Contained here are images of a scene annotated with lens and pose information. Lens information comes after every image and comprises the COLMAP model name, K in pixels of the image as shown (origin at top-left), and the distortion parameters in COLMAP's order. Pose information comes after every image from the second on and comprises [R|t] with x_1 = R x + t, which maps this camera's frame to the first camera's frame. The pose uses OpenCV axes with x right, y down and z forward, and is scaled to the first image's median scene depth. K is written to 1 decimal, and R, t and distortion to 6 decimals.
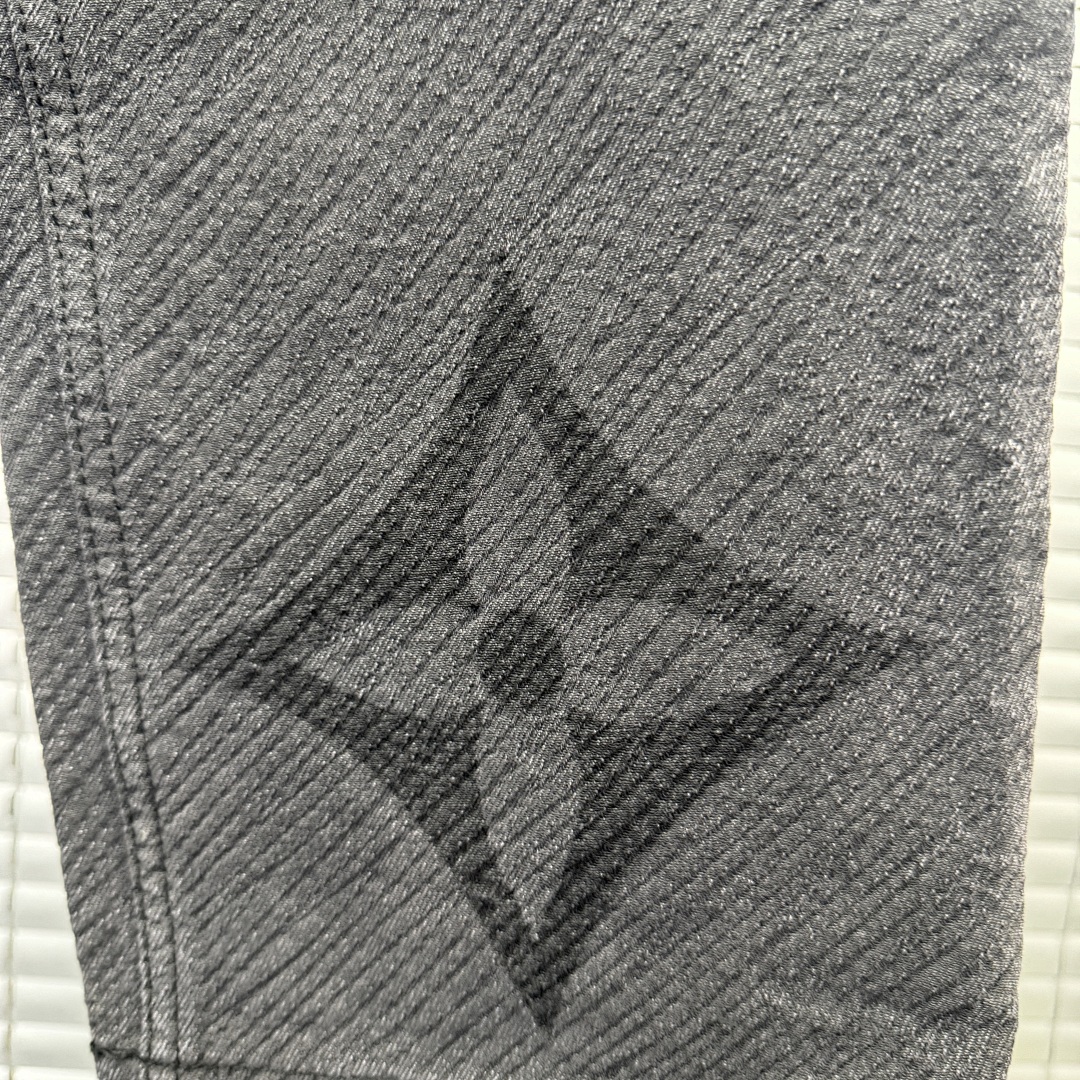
lens RADIAL K [[1051.0, 0, 540.0], [0, 1051.0, 540.0], [0, 0, 1]] dist [0.136387, -0.364651]
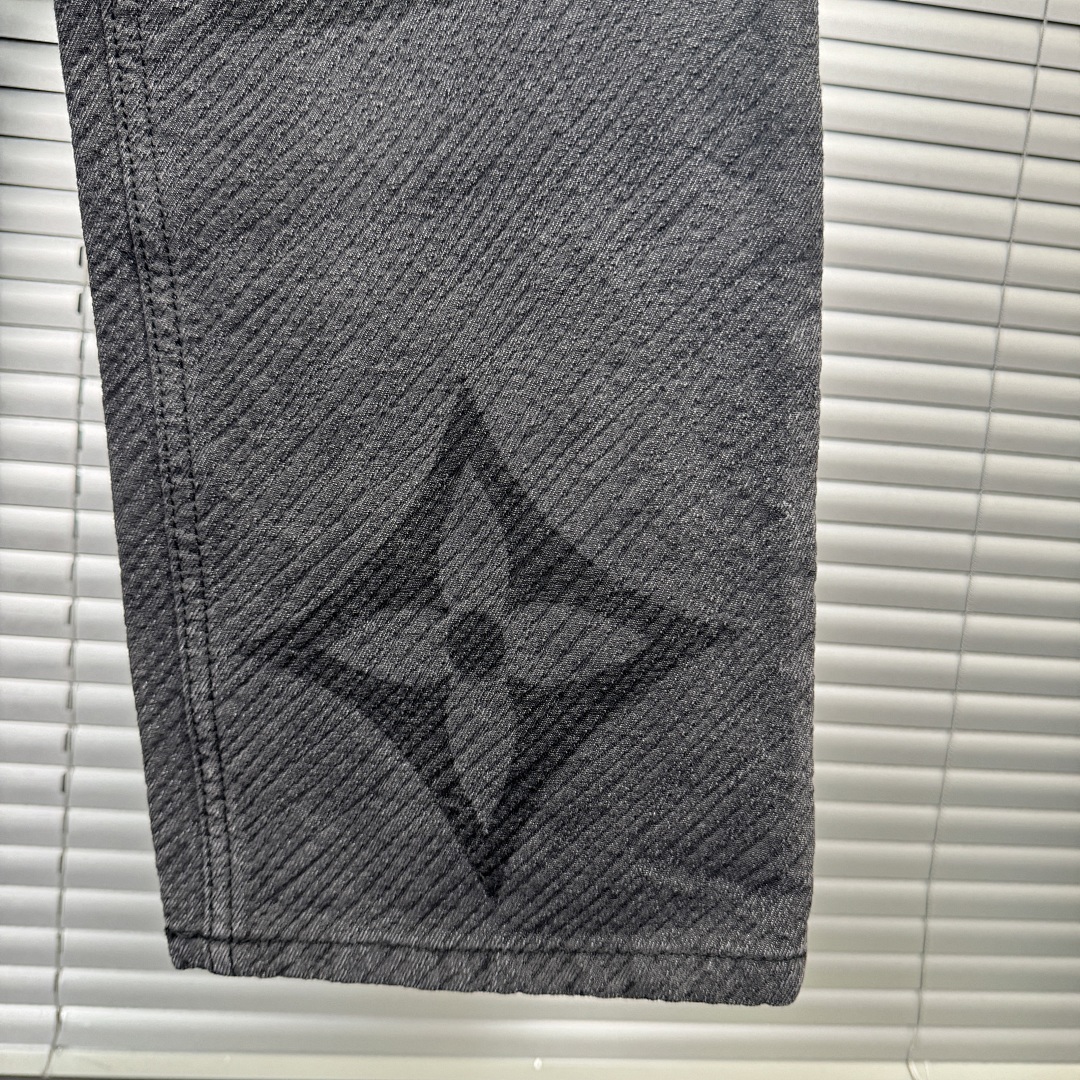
lens RADIAL K [[1051.0, 0, 540.0], [0, 1051.0, 540.0], [0, 0, 1]] dist [0.136387, -0.364651]
pose [[0.999205, -0.002428, 0.039797, 0.013336], [0.003253, 0.999781, -0.020661, -0.003902], [-0.039738, 0.020774, 0.998994, -0.502689]]
